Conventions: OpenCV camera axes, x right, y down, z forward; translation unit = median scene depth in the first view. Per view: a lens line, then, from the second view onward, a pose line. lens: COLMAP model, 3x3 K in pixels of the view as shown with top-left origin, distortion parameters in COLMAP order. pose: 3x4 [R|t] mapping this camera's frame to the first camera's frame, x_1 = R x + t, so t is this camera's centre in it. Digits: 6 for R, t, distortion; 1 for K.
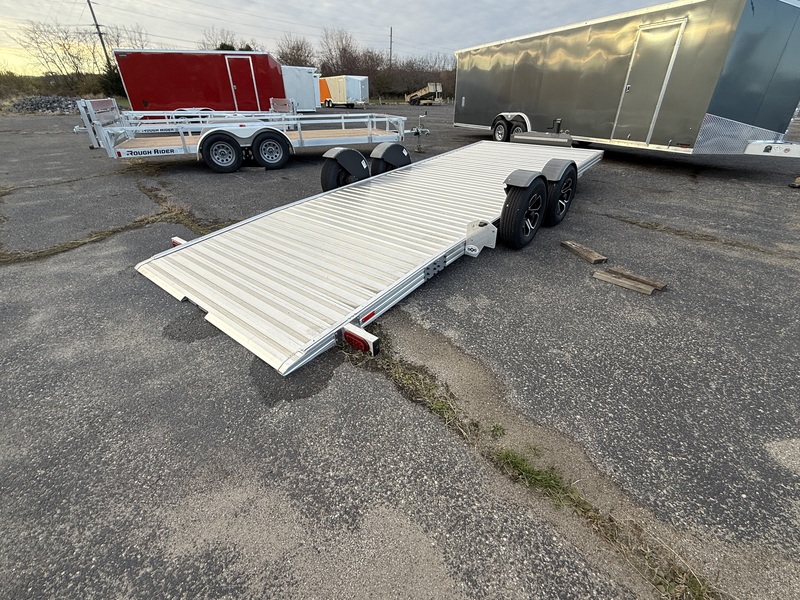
lens RADIAL K [[361.3, 0, 400.0], [0, 361.3, 300.0], [0, 0, 1]] dist [-0.000951, -0.000368]
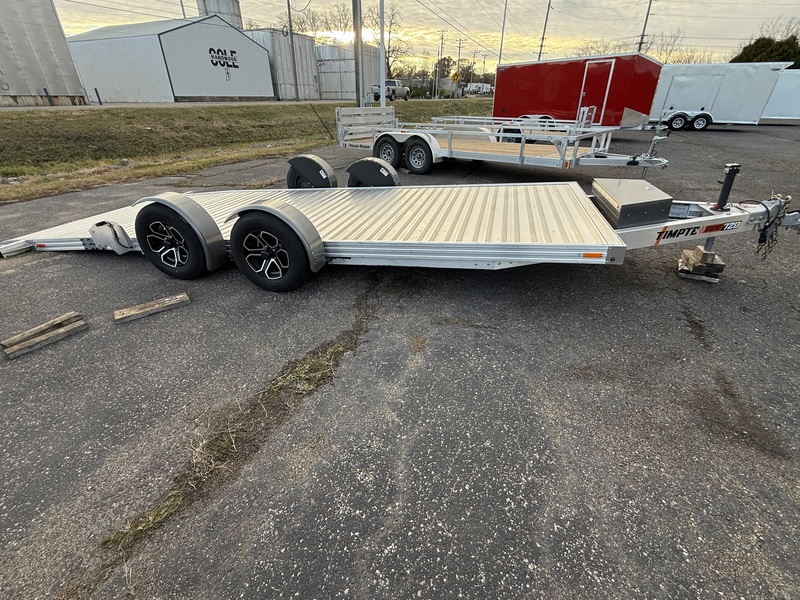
lens RADIAL K [[371.9, 0, 400.0], [0, 371.9, 300.0], [0, 0, 1]] dist [-0.002054, 0.000180]
pose [[0.412109, 0.426849, -0.804963, 0.104940], [-0.446507, 0.864729, 0.229947, -0.043840], [0.794227, 0.264659, 0.546954, 0.075196]]
